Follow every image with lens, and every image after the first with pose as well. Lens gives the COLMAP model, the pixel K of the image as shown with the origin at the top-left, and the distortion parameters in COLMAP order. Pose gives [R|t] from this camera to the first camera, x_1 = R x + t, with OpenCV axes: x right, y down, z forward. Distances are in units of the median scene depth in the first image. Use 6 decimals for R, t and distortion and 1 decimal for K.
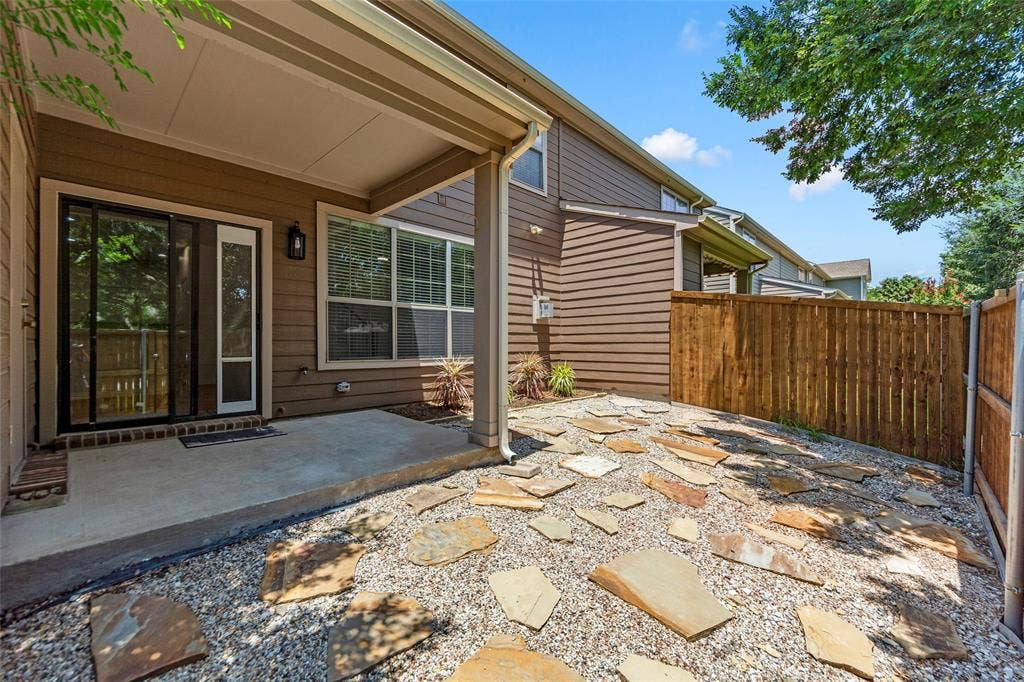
lens RADIAL K [[416.4, 0, 515.6], [0, 416.4, 345.0], [0, 0, 1]] dist [-0.006309, 0.001958]
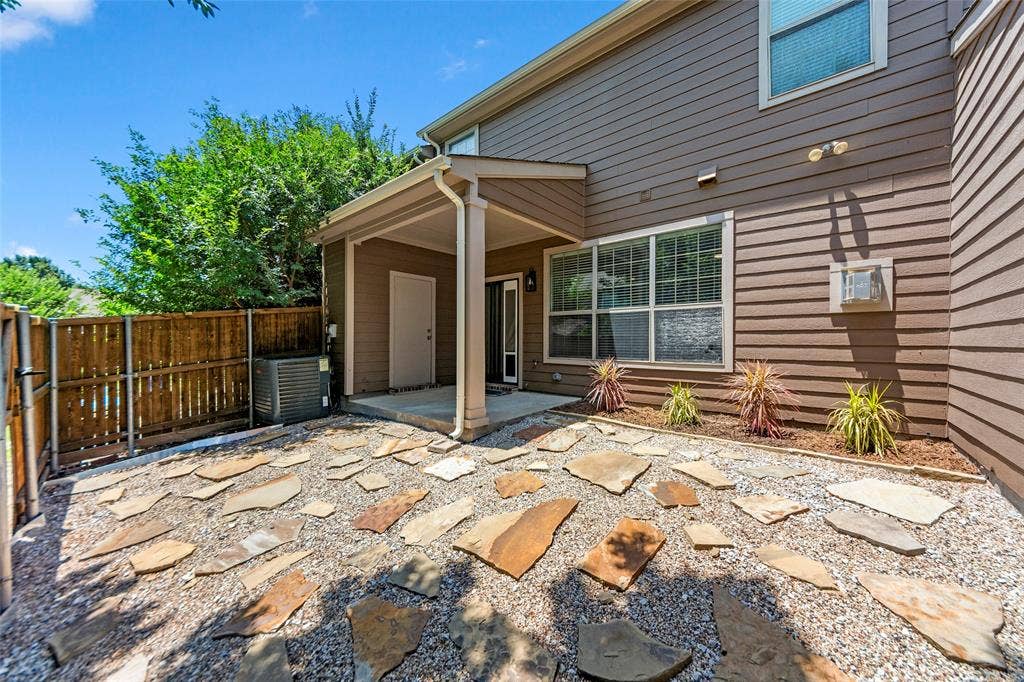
lens RADIAL K [[366.4, 0, 519.8], [0, 366.4, 341.9], [0, 0, 1]] dist [-0.003343, 0.000798]
pose [[0.053427, 0.001885, -0.998570, 0.642652], [-0.003508, 0.999992, 0.001700, -0.013002], [0.998566, 0.003412, 0.053433, 0.661404]]
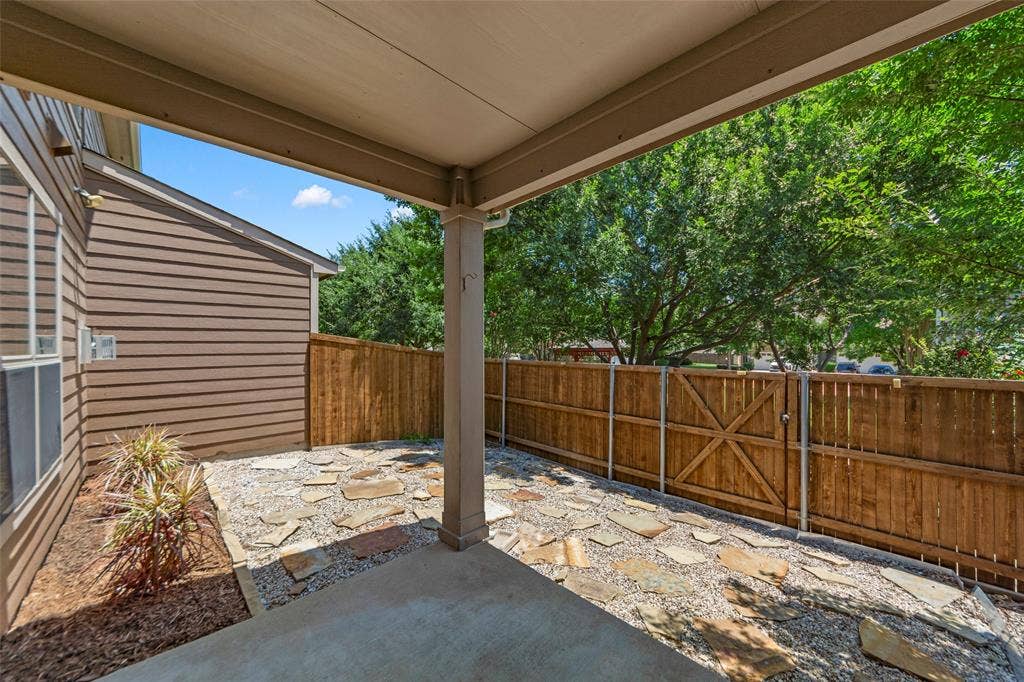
lens RADIAL K [[366.4, 0, 527.3], [0, 366.4, 349.8], [0, 0, 1]] dist [-0.003343, 0.000798]
pose [[0.023772, -0.005121, 0.999704, -0.491248], [0.008053, 0.999955, 0.004931, -0.096279], [-0.999685, 0.007934, 0.023813, 0.507542]]
